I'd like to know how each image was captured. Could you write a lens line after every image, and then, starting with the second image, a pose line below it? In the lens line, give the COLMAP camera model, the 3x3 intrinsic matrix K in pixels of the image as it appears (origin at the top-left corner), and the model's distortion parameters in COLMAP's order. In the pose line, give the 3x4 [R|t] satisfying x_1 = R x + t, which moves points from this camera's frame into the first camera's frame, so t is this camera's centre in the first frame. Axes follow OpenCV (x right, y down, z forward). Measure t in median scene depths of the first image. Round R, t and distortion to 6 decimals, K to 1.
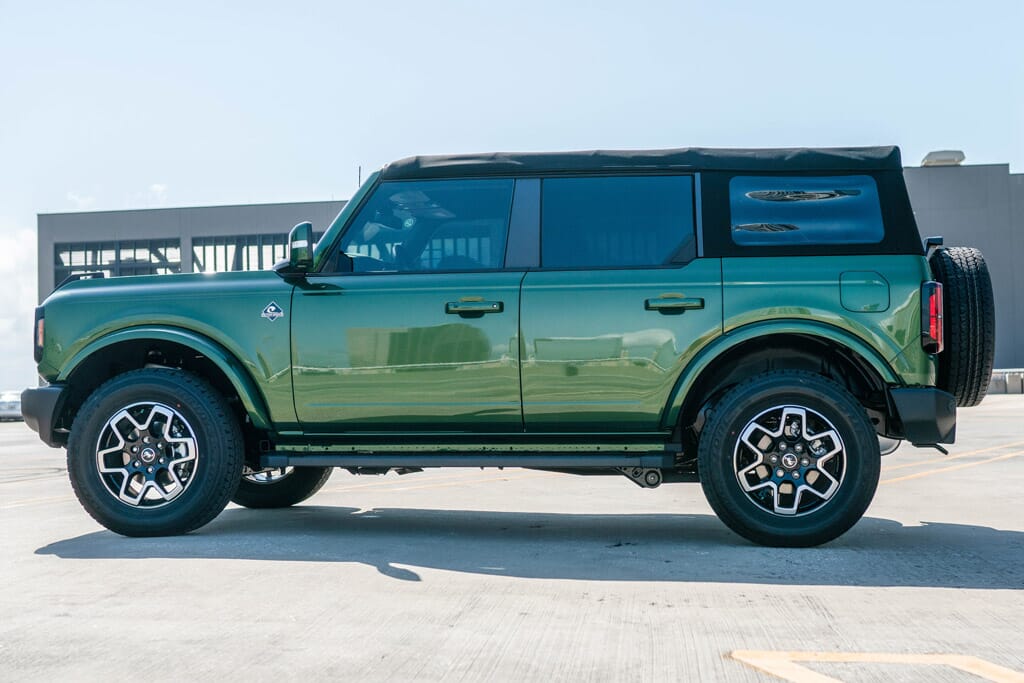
lens RADIAL K [[1391.8, 0, 513.6], [0, 1391.8, 362.3], [0, 0, 1]] dist [-0.050656, 0.003138]
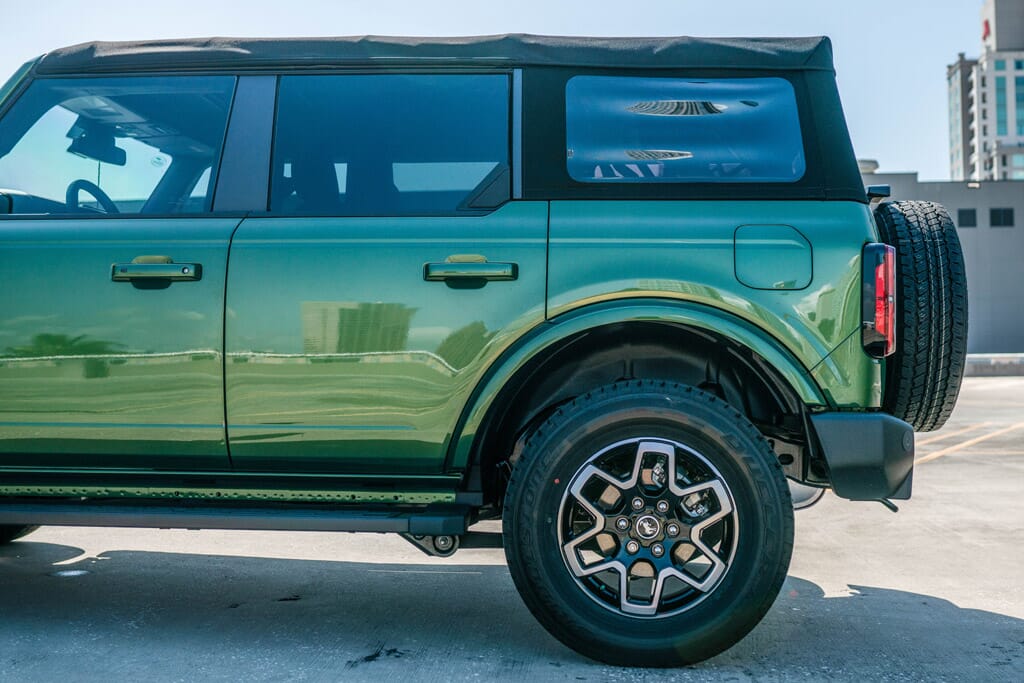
lens RADIAL K [[1246.6, 0, 512.0], [0, 1246.6, 341.5], [0, 0, 1]] dist [-0.030375, 0.027803]
pose [[0.999396, 0.015616, 0.031033, 0.115970], [-0.015571, 0.999877, -0.001695, -0.009770], [-0.031056, 0.001211, 0.999517, 0.432725]]
